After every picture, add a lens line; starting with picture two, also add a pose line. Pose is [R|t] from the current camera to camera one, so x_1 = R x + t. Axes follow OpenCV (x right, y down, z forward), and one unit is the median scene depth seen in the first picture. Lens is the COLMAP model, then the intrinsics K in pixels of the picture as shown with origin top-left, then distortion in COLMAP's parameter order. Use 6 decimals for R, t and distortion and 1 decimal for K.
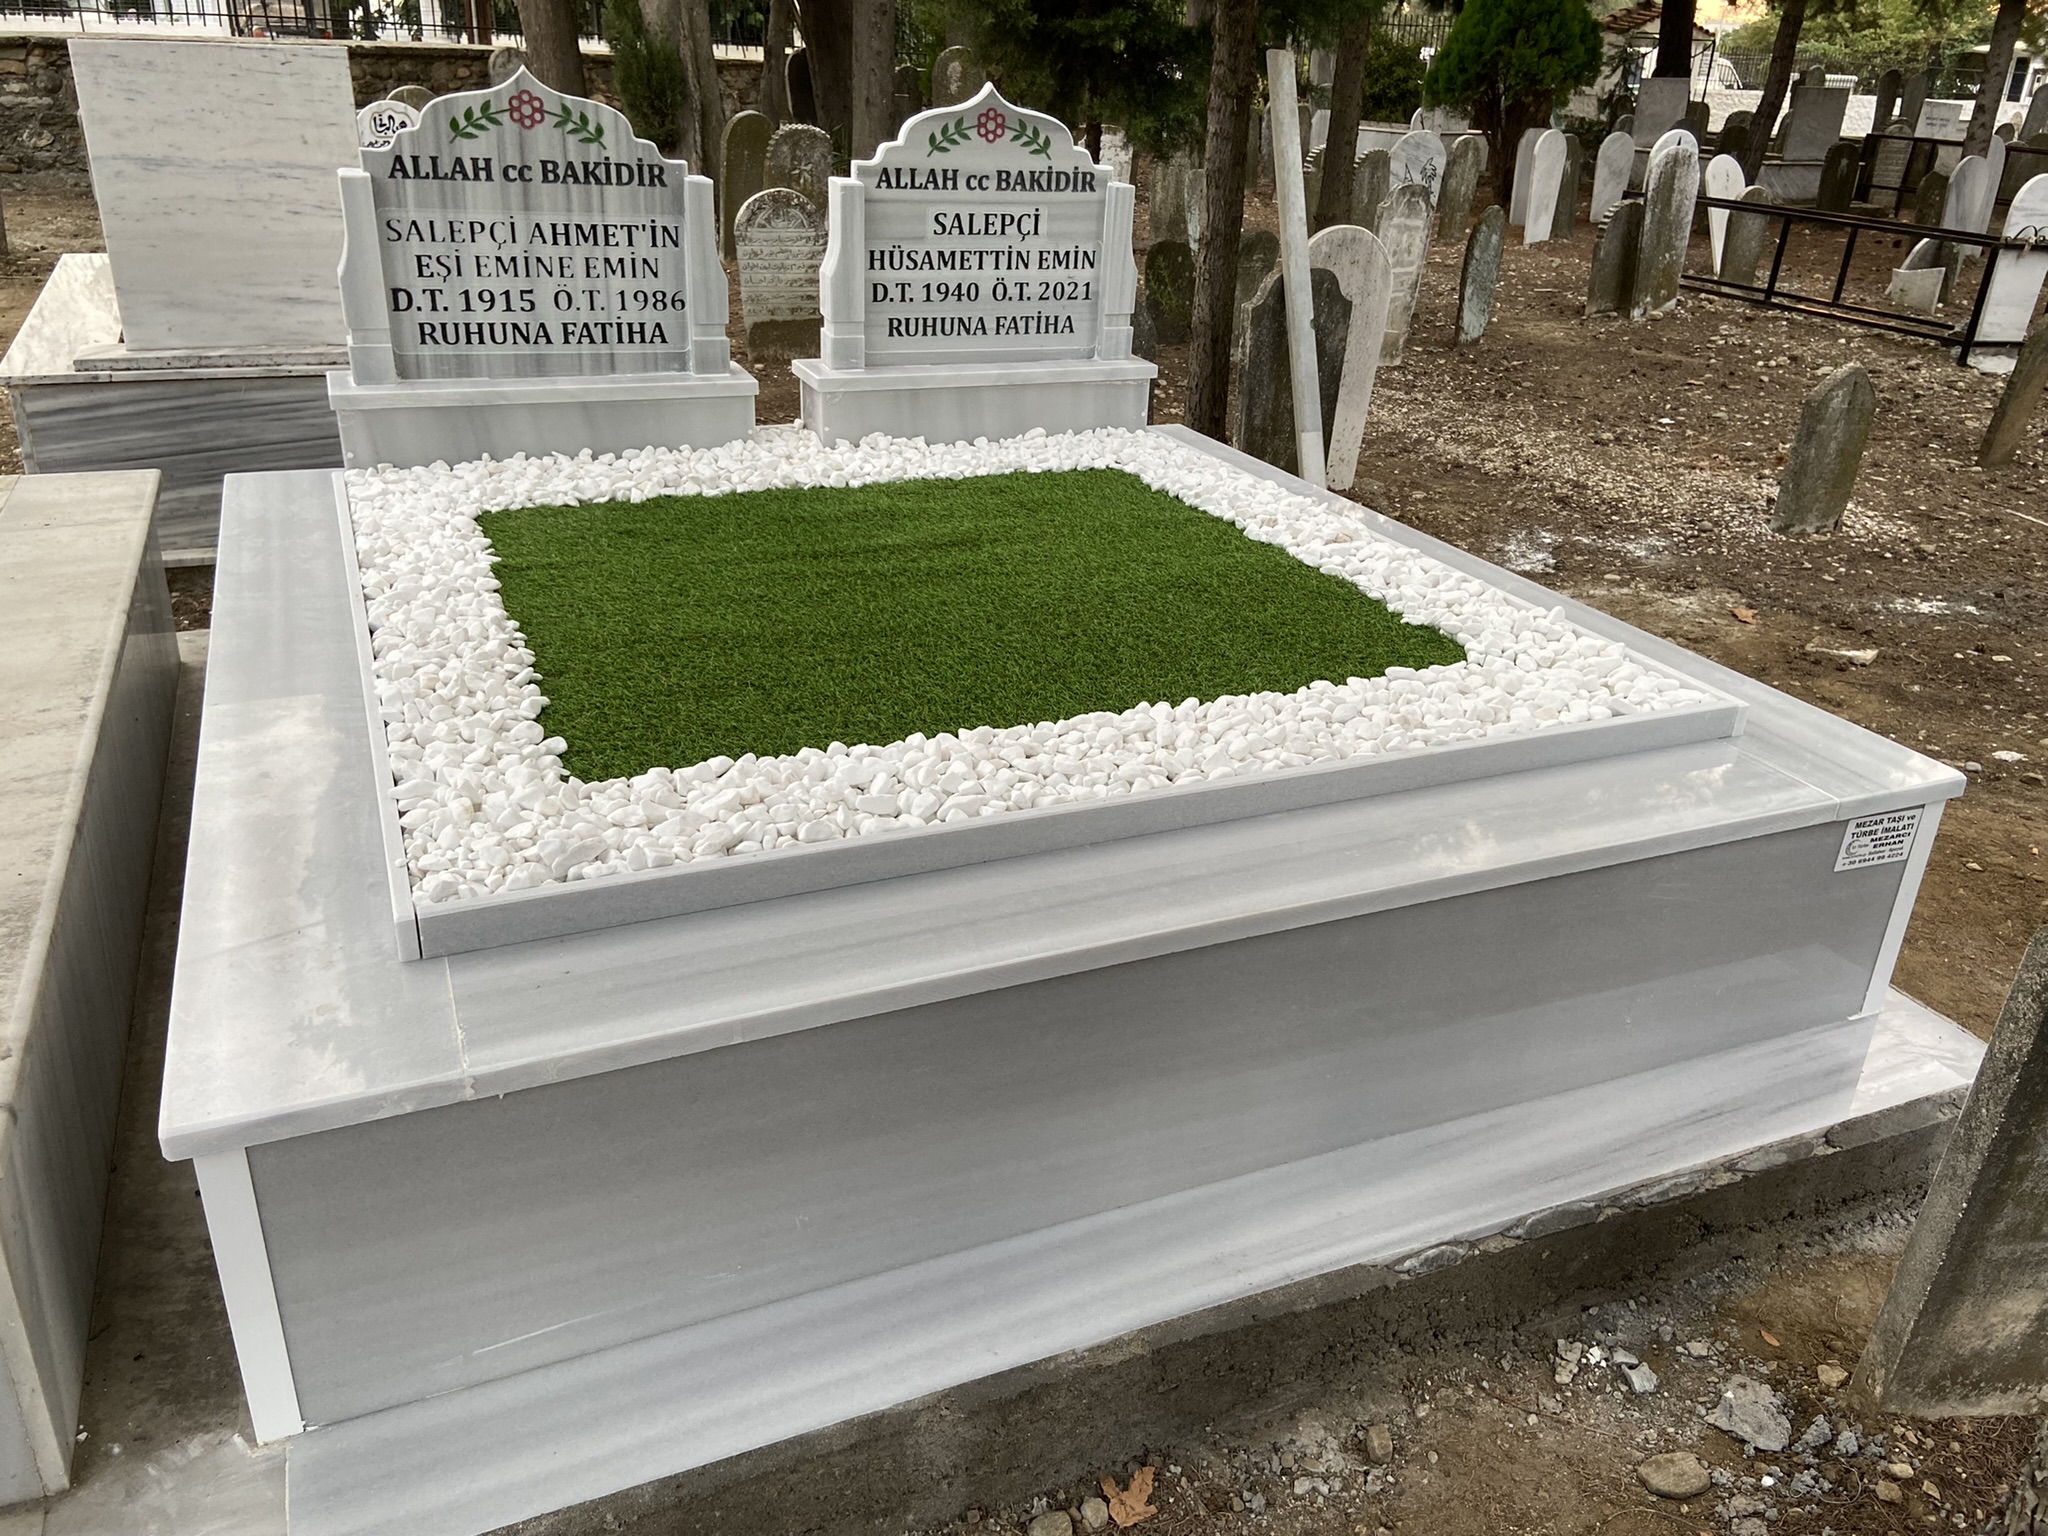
lens RADIAL K [[1555.5, 0, 1022.7], [0, 1555.5, 766.9], [0, 0, 1]] dist [0.015881, -0.065966]
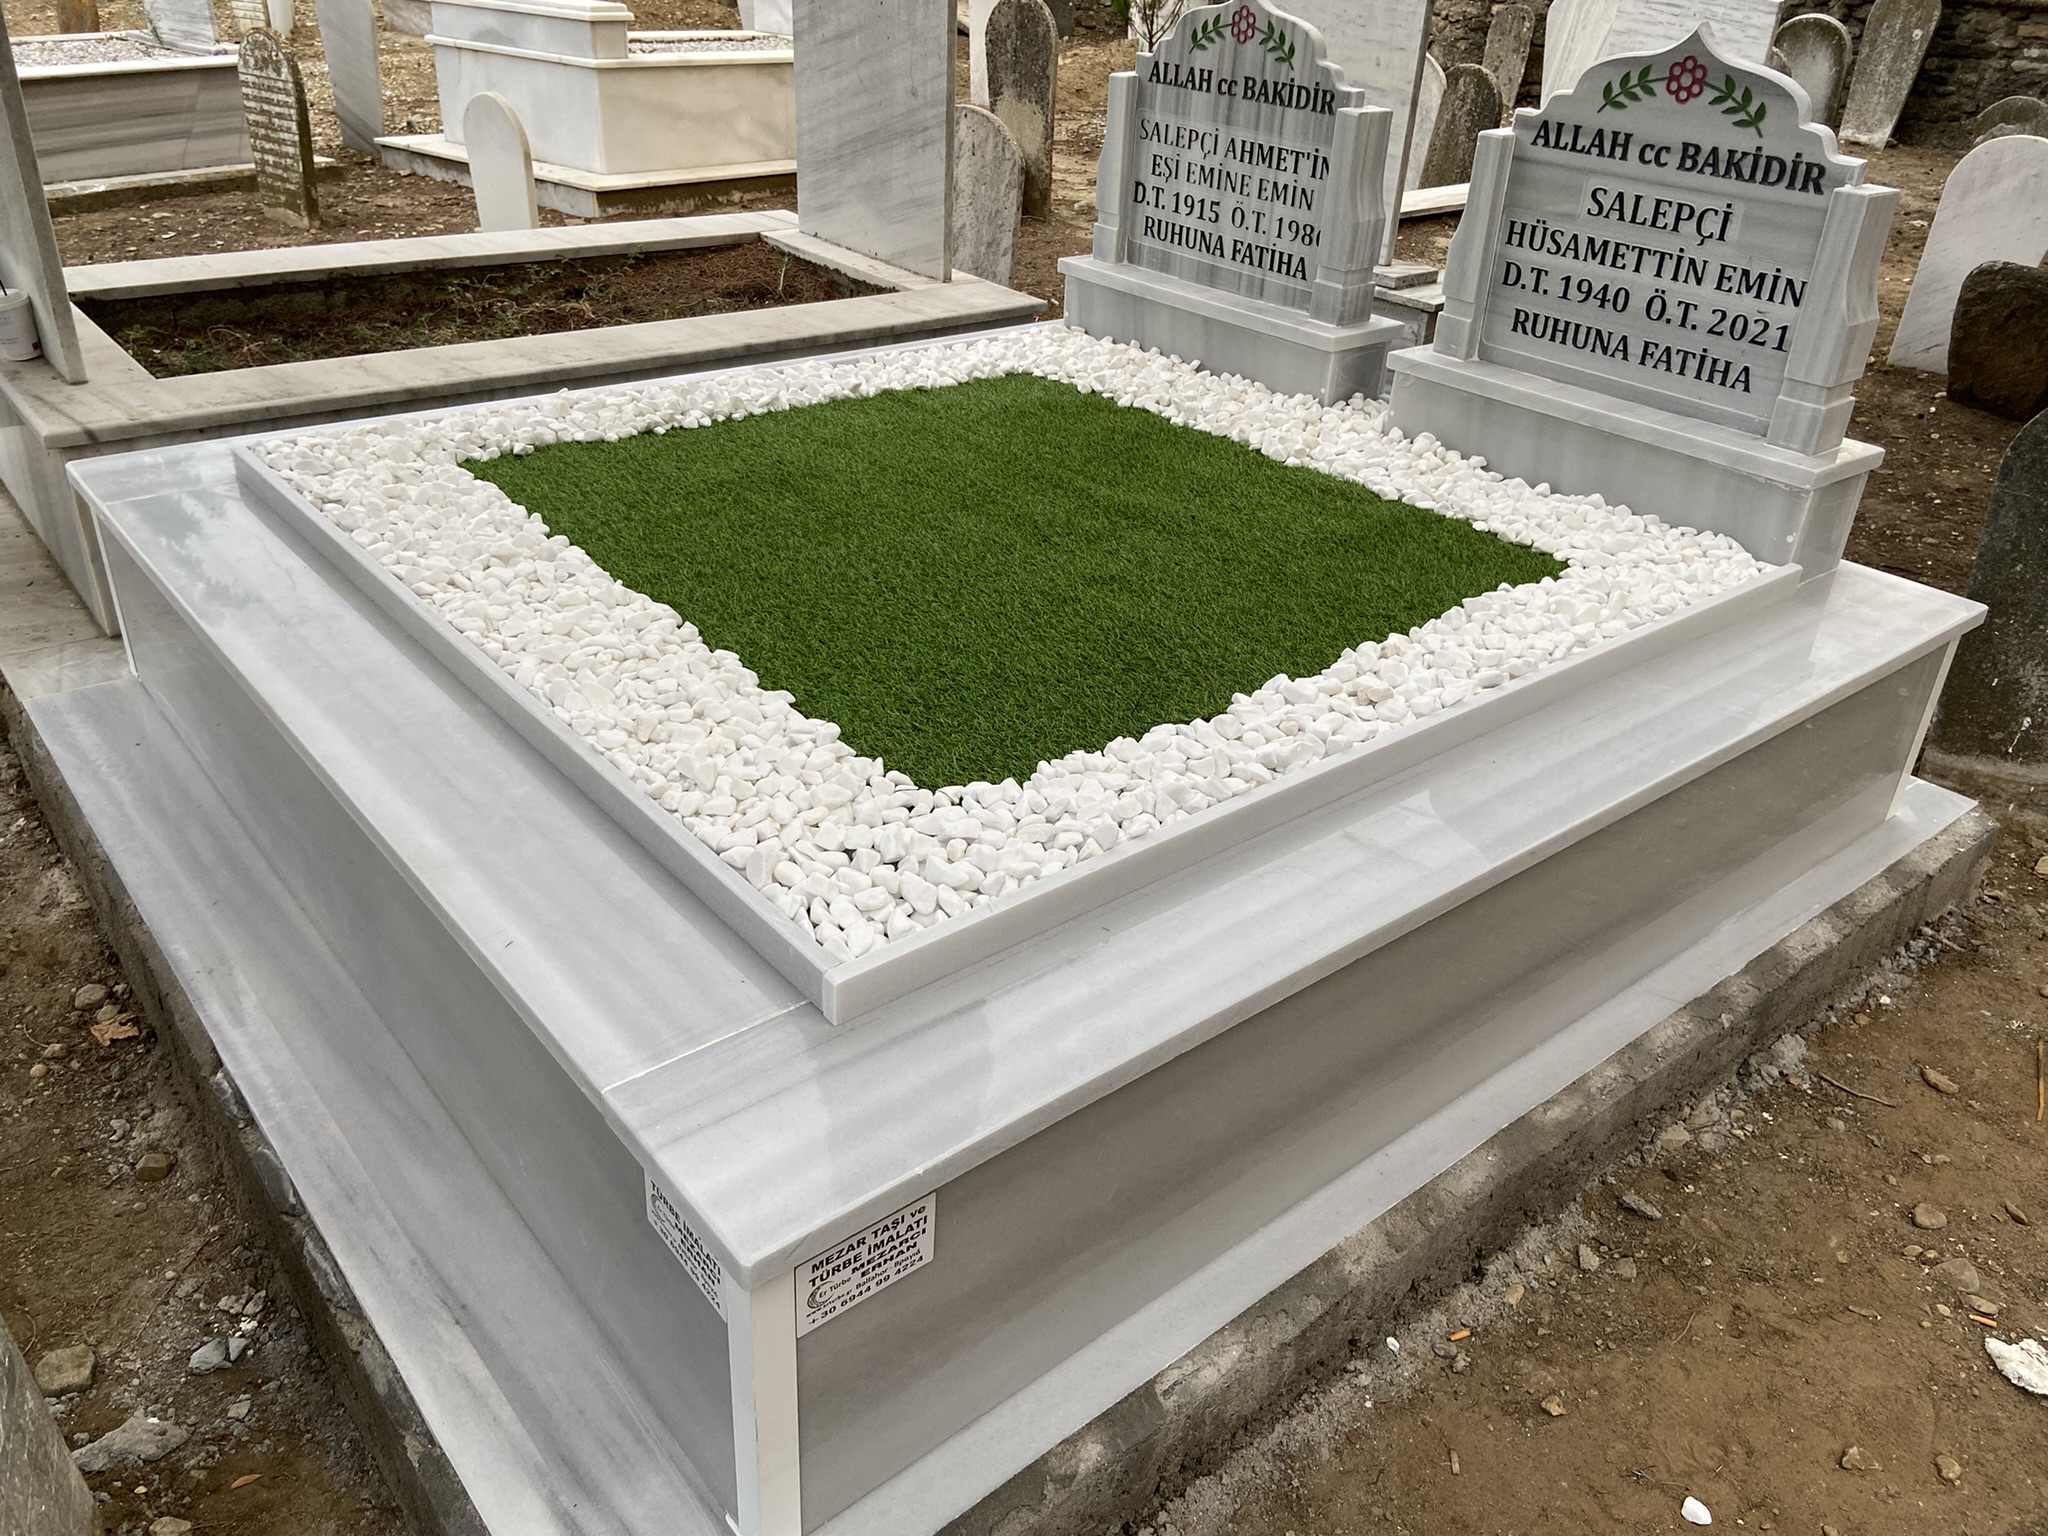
lens RADIAL K [[1555.5, 0, 1007.8], [0, 1555.5, 768.8], [0, 0, 1]] dist [0.015881, -0.065966]
pose [[0.272865, 0.435695, -0.857738, 0.650462], [-0.426671, 0.853898, 0.298011, -0.216959], [0.862263, 0.284655, 0.418897, 0.513564]]
